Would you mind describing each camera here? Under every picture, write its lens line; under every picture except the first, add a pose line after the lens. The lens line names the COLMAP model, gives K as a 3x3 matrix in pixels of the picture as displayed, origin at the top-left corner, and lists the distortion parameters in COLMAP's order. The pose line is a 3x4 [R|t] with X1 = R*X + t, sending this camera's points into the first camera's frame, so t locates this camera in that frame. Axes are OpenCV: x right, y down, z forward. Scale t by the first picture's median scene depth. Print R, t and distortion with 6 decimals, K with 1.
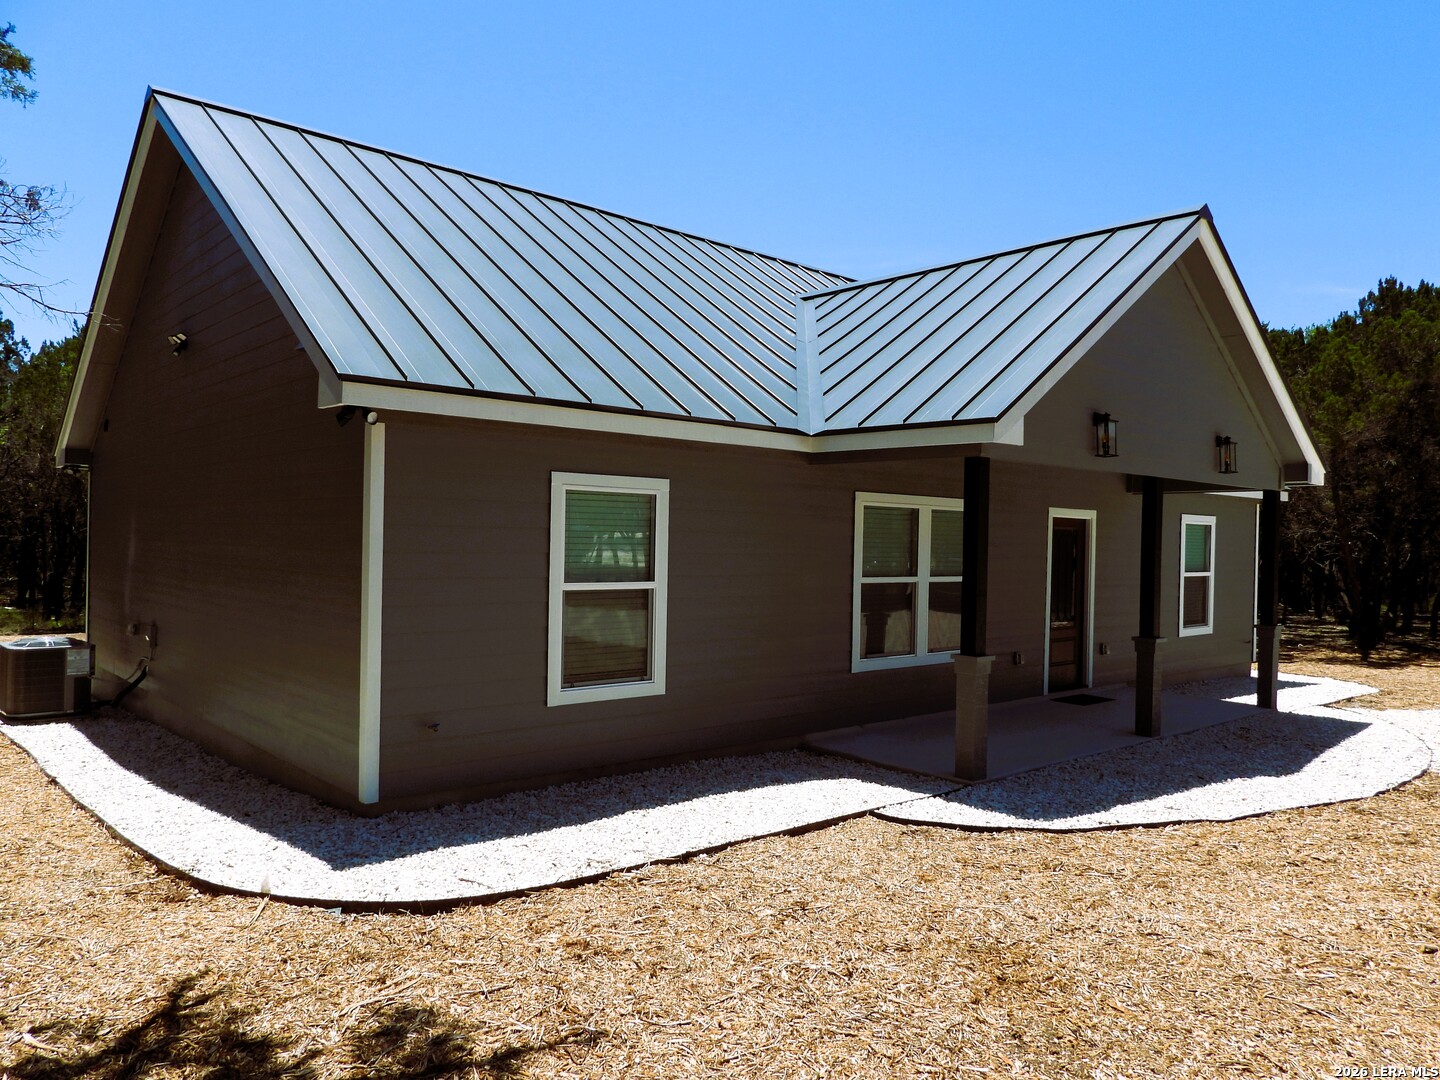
lens RADIAL K [[1025.3, 0, 720.0], [0, 1025.3, 540.0], [0, 0, 1]] dist [-0.012862, -0.003806]
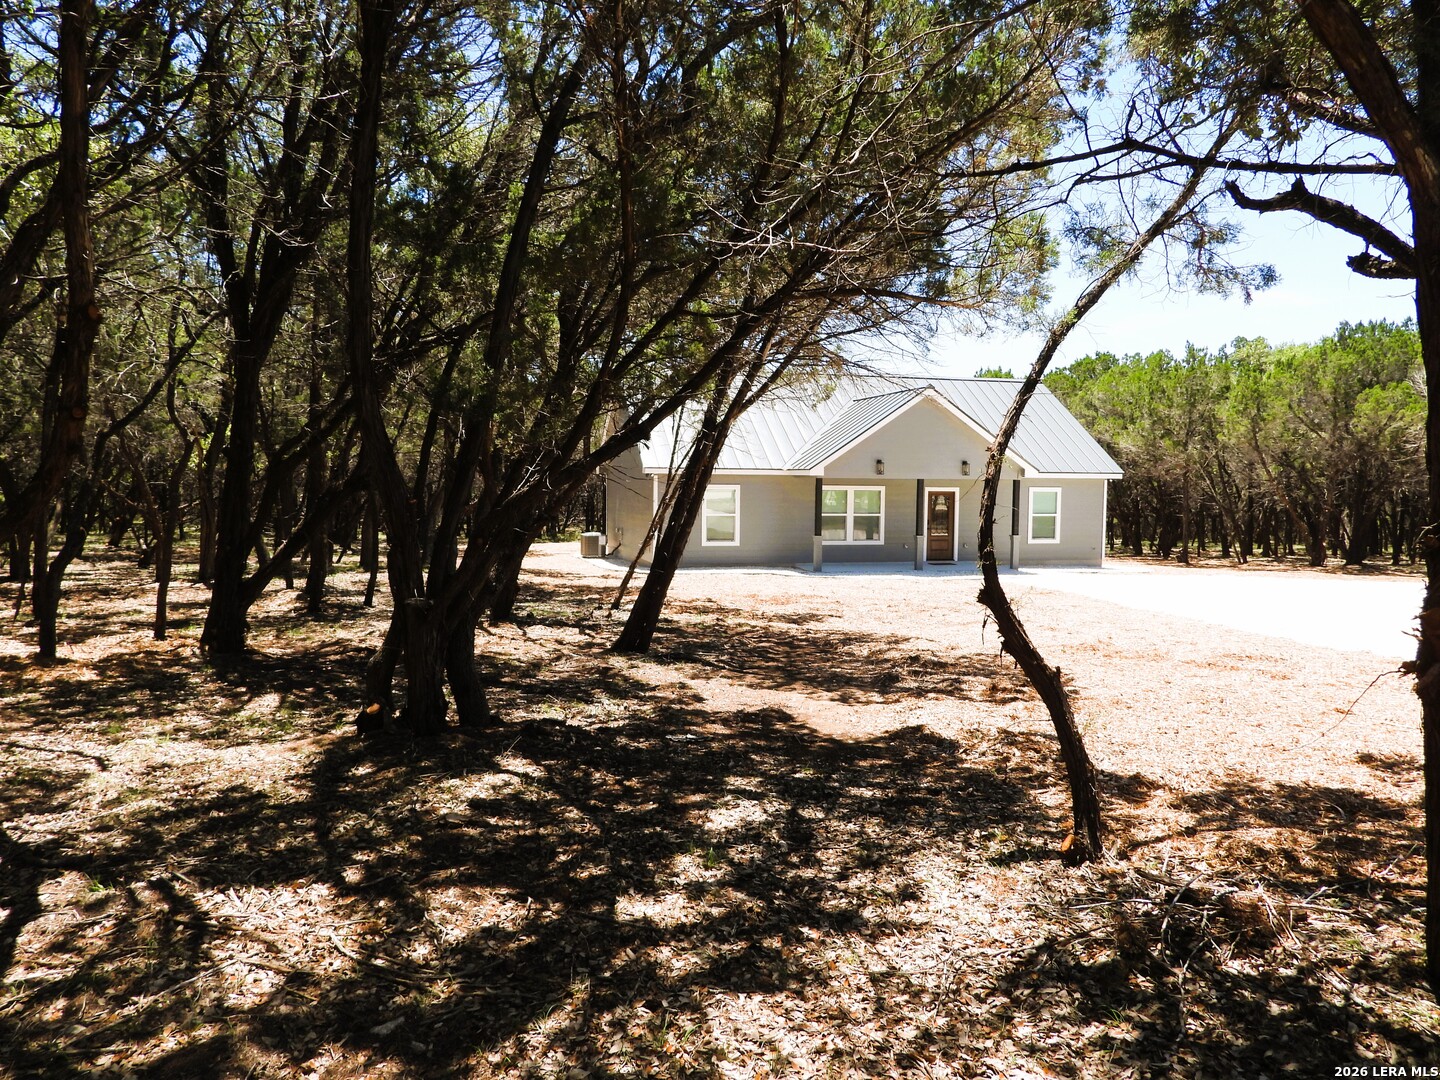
lens RADIAL K [[1025.3, 0, 720.0], [0, 1025.3, 540.0], [0, 0, 1]] dist [-0.012862, -0.003806]
pose [[0.892618, 0.013790, -0.450603, 1.172641], [0.009981, 0.998682, 0.050335, -0.039010], [0.450704, -0.049428, 0.891304, -1.729354]]
